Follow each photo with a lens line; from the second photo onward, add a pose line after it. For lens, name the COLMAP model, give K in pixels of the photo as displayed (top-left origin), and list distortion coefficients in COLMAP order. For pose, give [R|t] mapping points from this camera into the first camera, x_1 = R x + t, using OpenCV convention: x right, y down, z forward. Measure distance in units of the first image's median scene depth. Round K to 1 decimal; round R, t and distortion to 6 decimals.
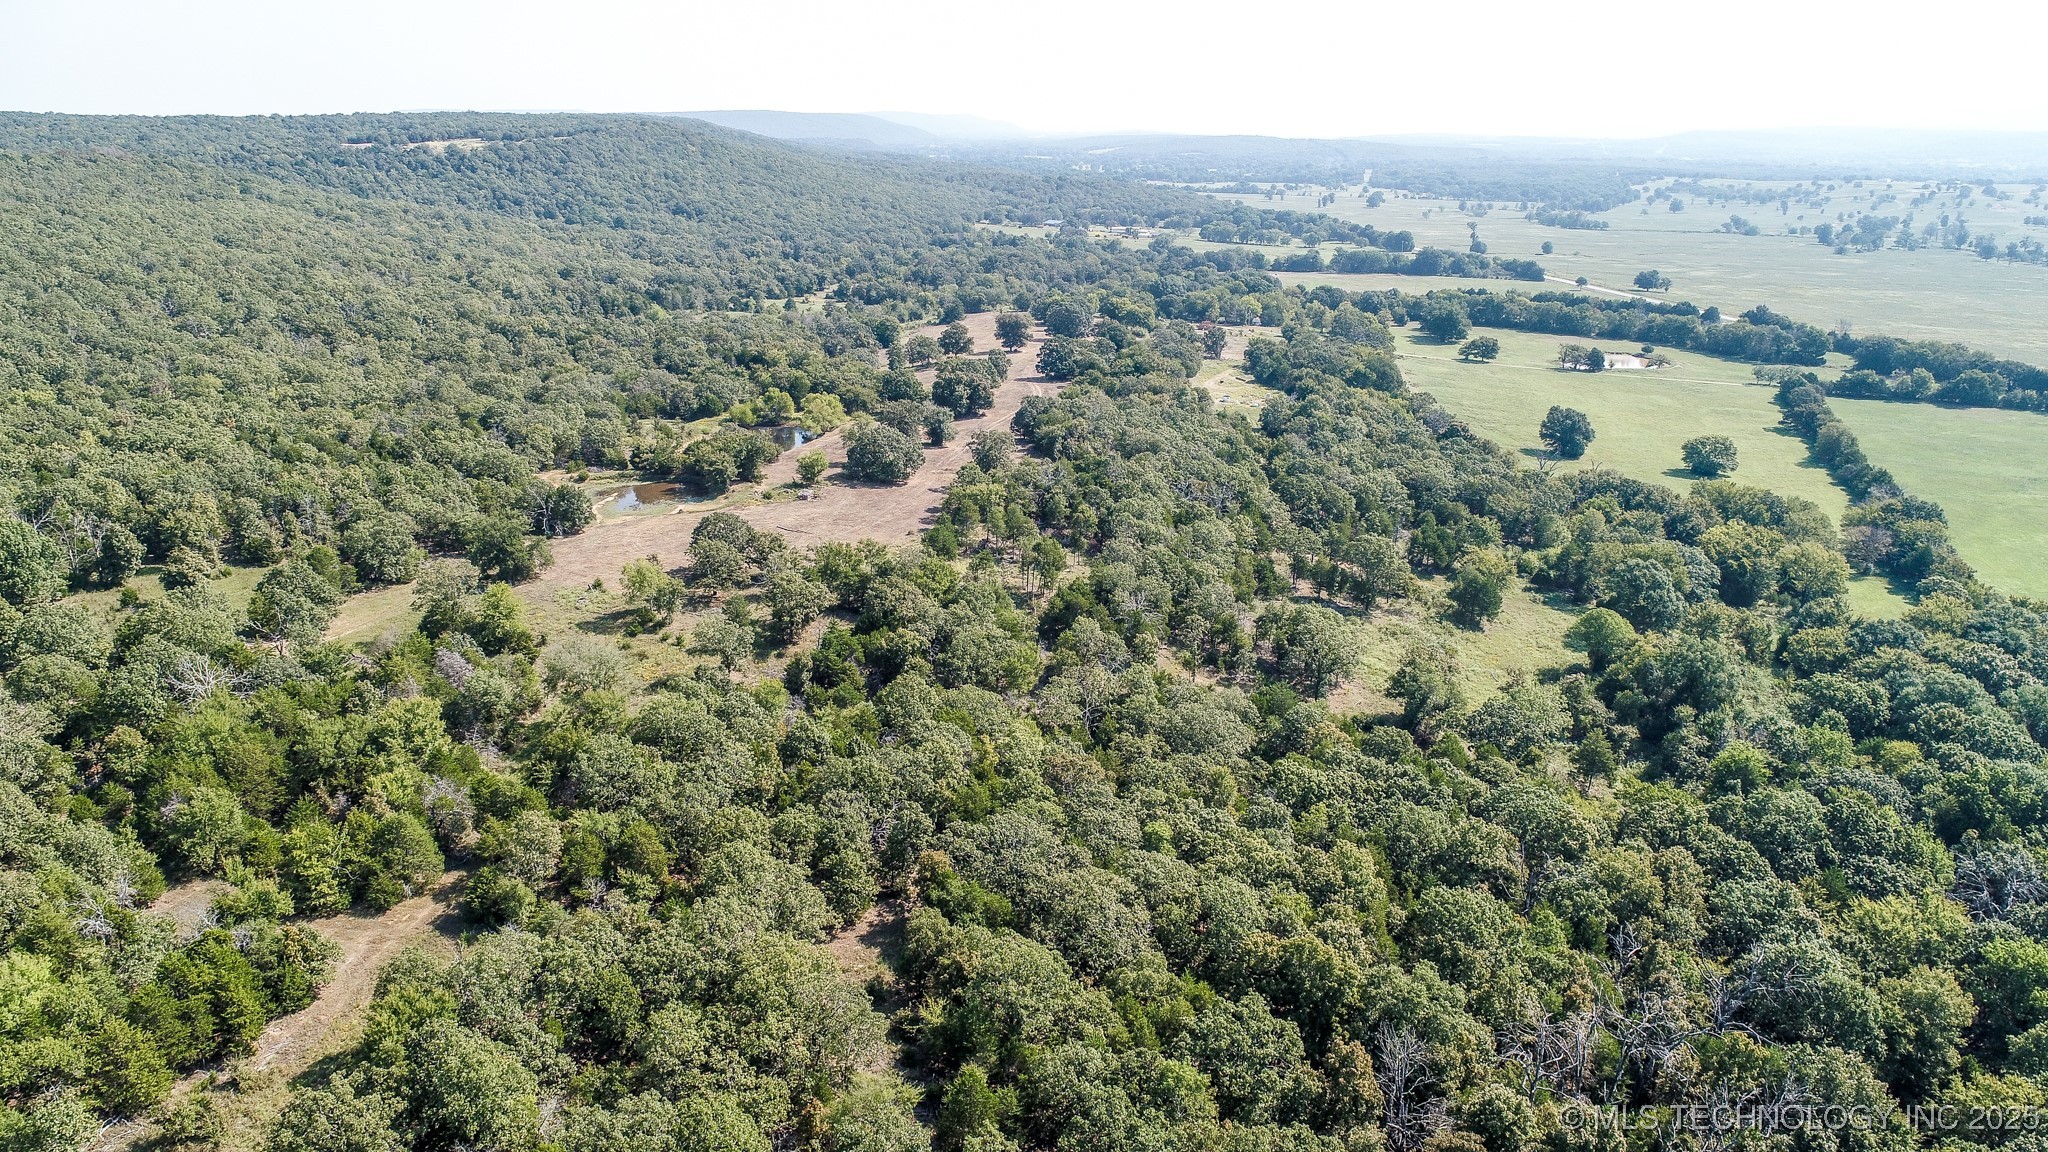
lens RADIAL K [[1365.8, 0, 1025.5], [0, 1365.8, 583.1], [0, 0, 1]] dist [-0.005608, 0.001284]
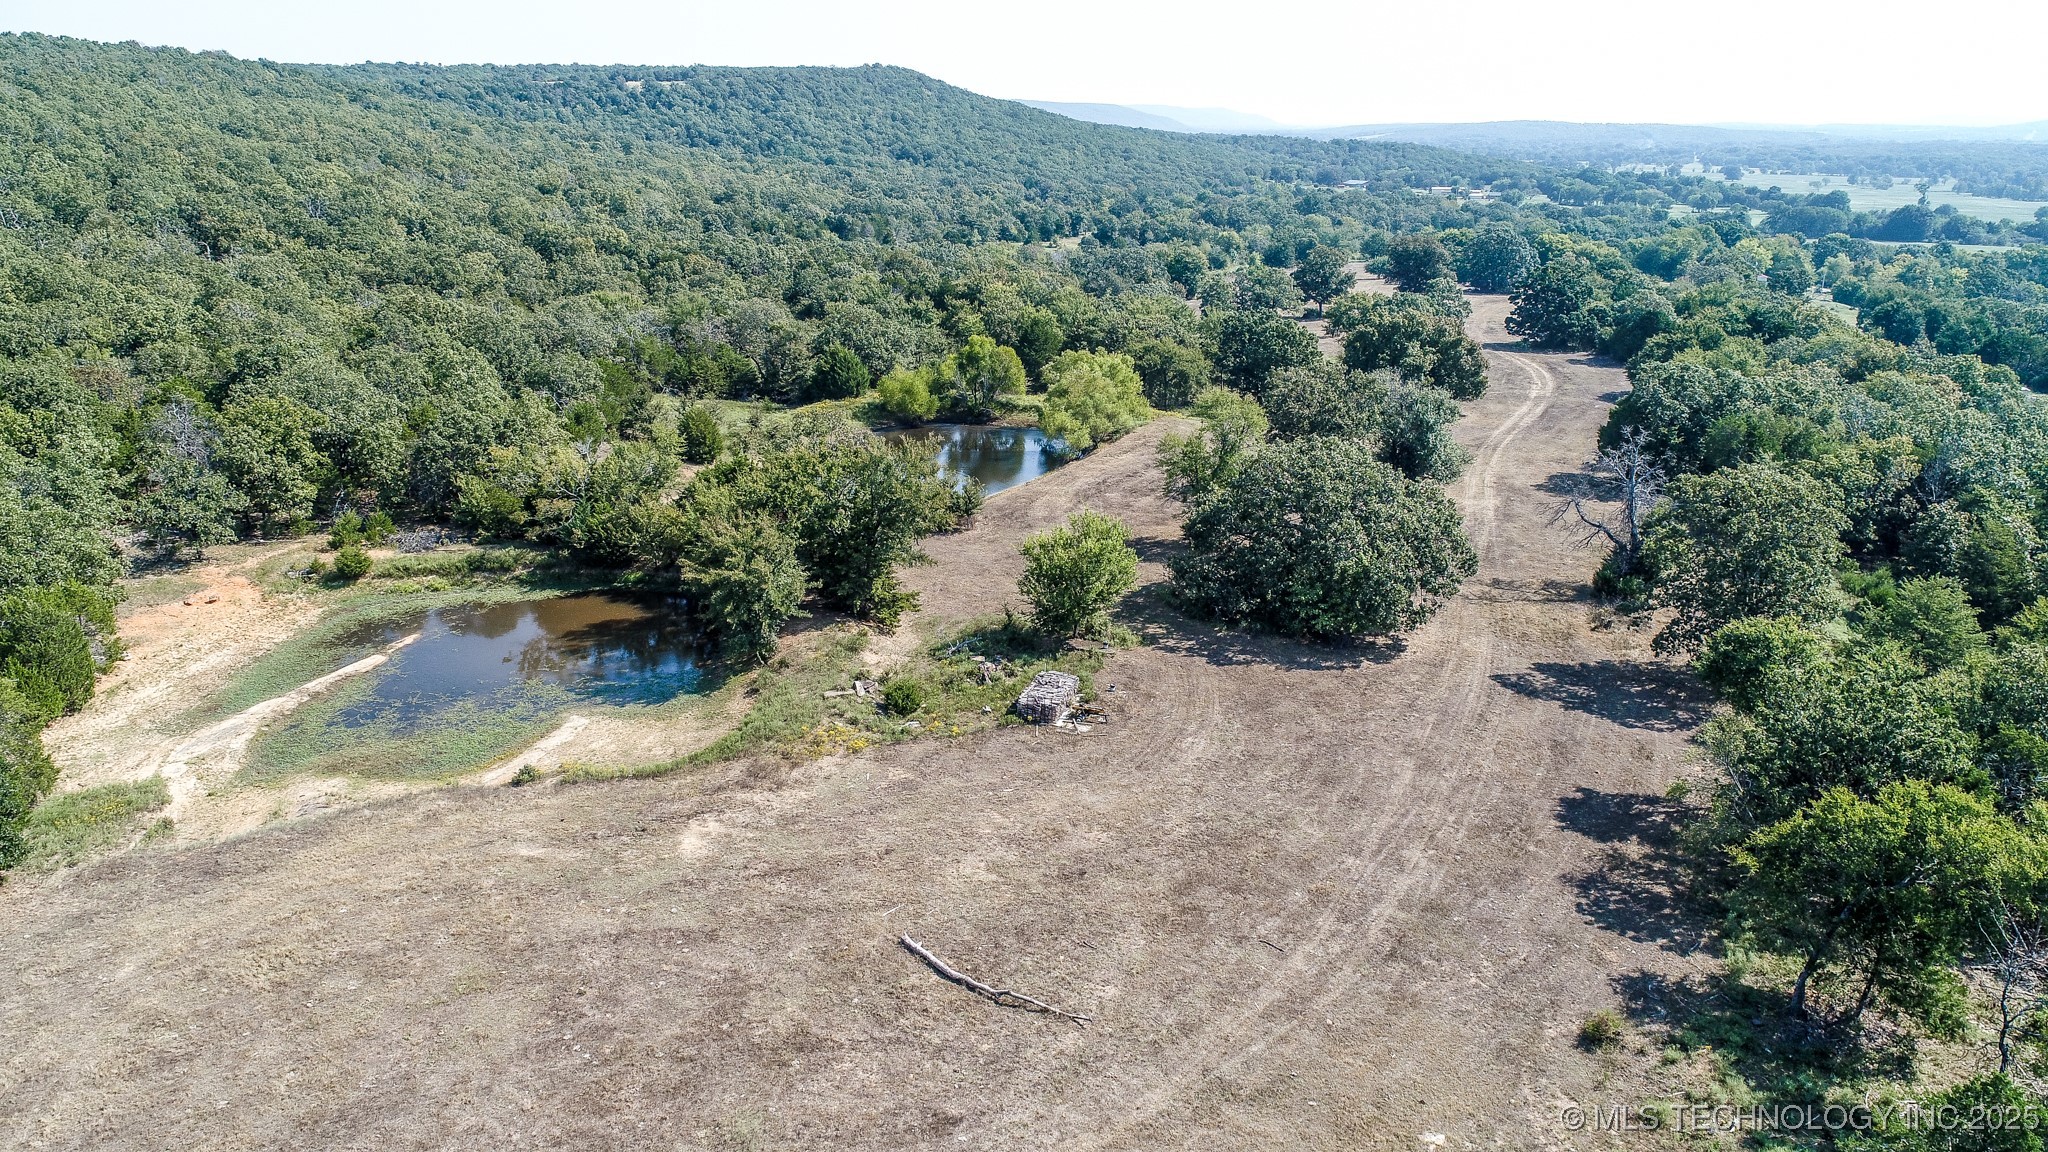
lens RADIAL K [[1365.8, 0, 1025.5], [0, 1365.8, 583.1], [0, 0, 1]] dist [-0.005608, 0.001284]
pose [[0.985080, 0.052148, -0.164005, -0.053416], [-0.051979, 0.998634, 0.005326, -0.037716], [0.164059, 0.003279, 0.986445, 0.320797]]
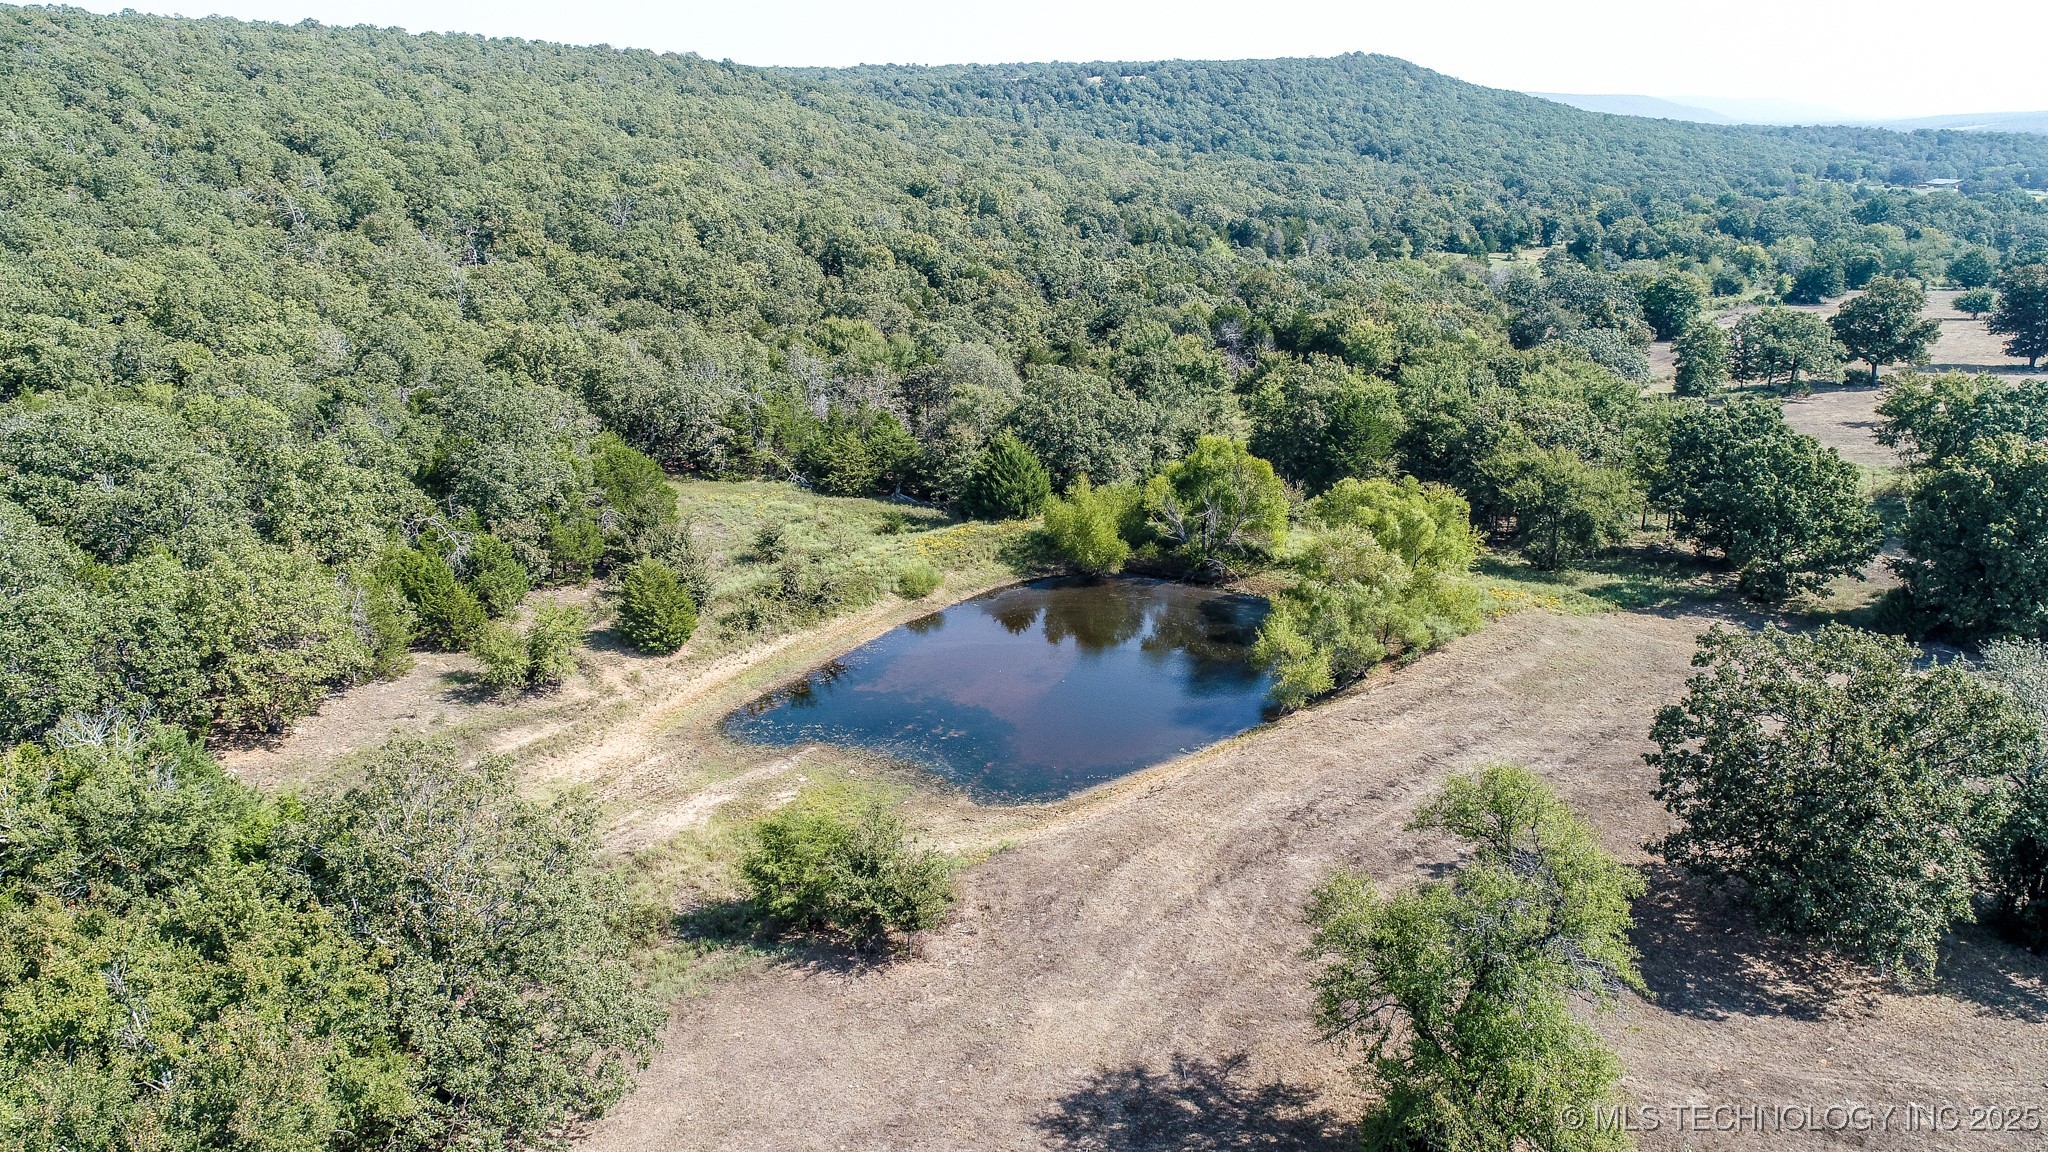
lens RADIAL K [[1365.8, 0, 1025.5], [0, 1365.8, 583.1], [0, 0, 1]] dist [-0.005608, 0.001284]
pose [[0.869118, 0.144493, -0.473027, -0.050098], [-0.143065, 0.988936, 0.039224, -0.067270], [0.473461, 0.033583, 0.880174, 0.421143]]
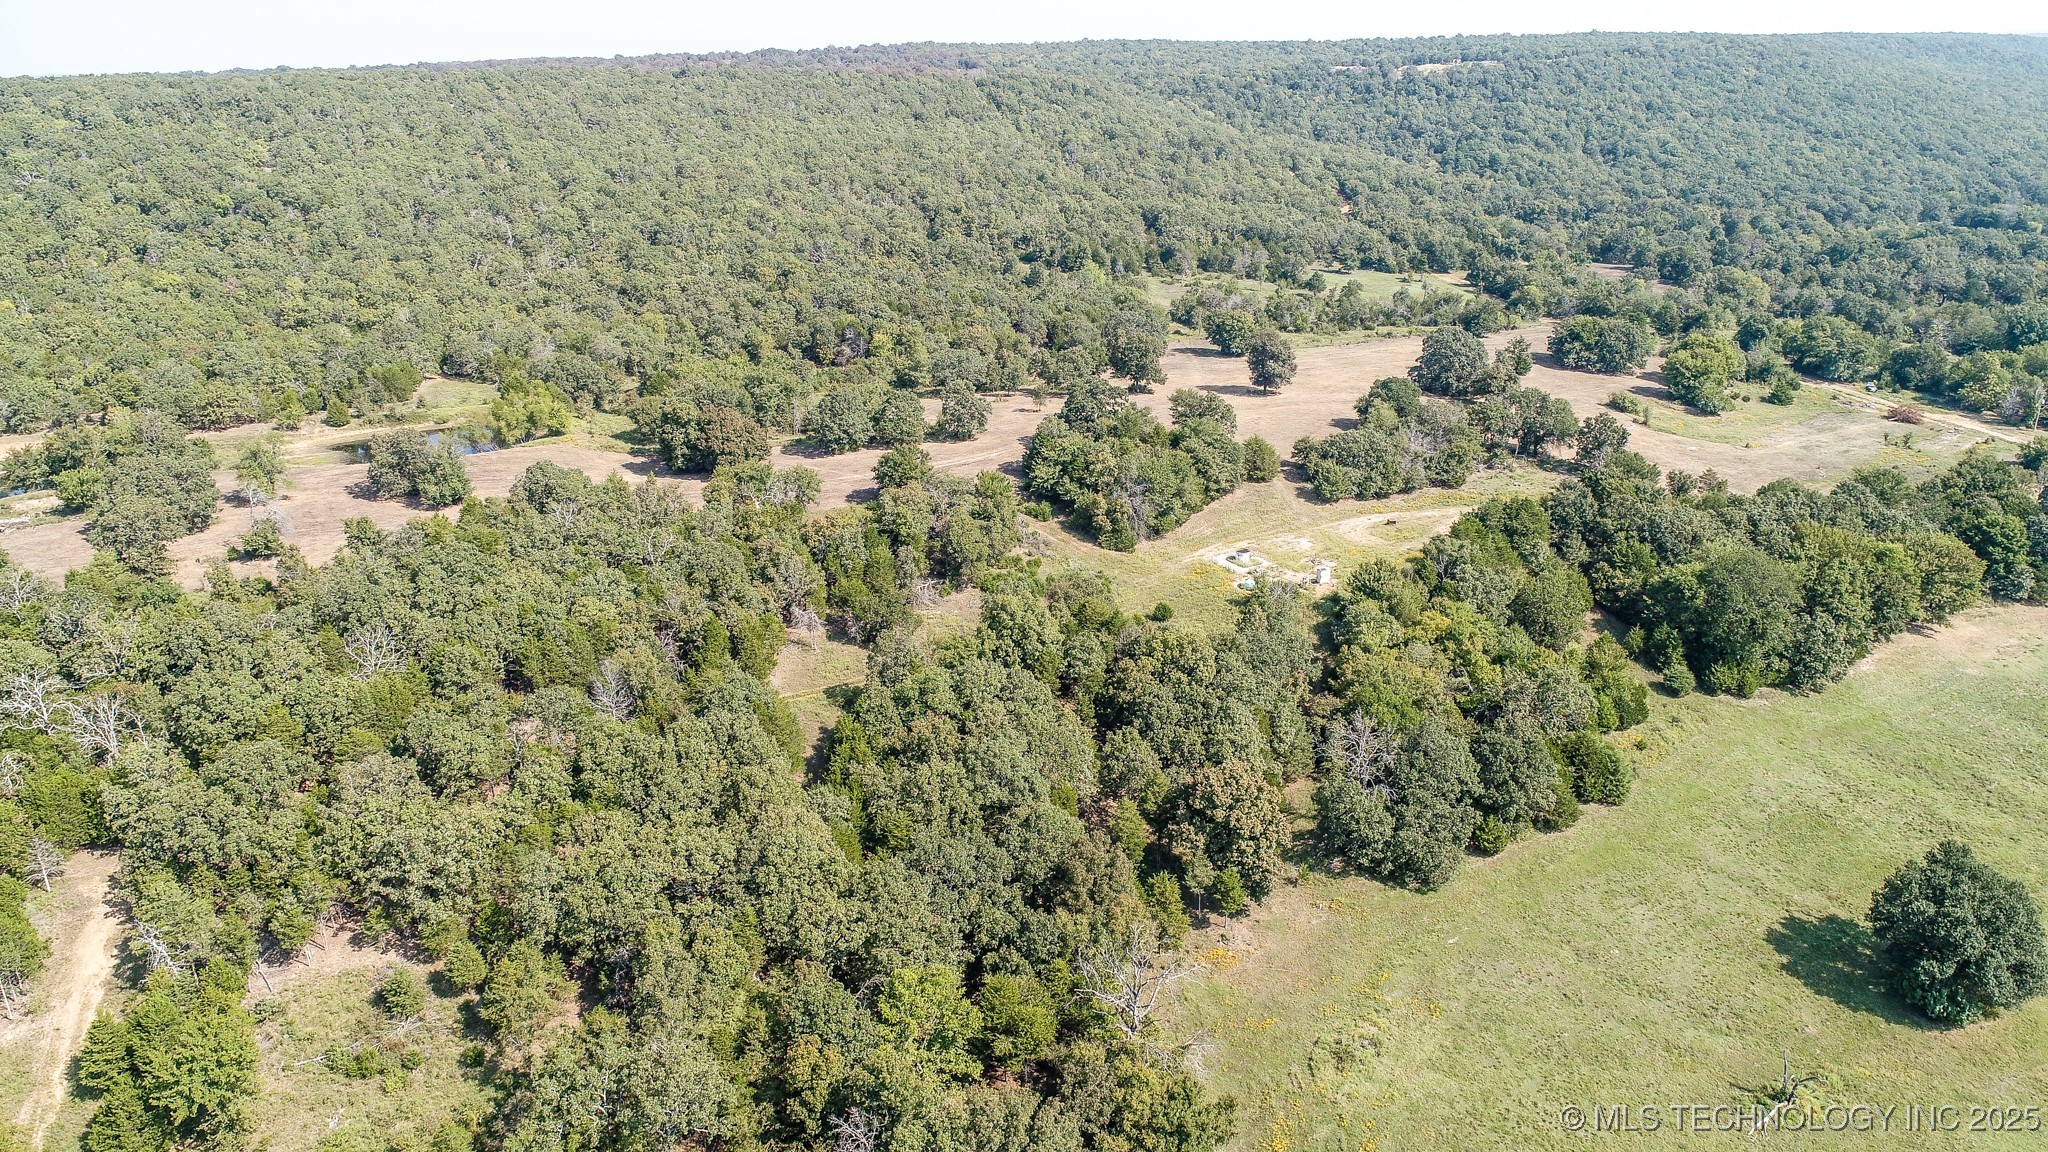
lens RADIAL K [[1365.8, 0, 1025.5], [0, 1365.8, 583.1], [0, 0, 1]] dist [-0.005608, 0.001284]
pose [[0.604902, 0.276516, -0.746748, 0.312335], [-0.241803, 0.957276, 0.158601, -0.122563], [0.758700, 0.084628, 0.645920, 0.407014]]
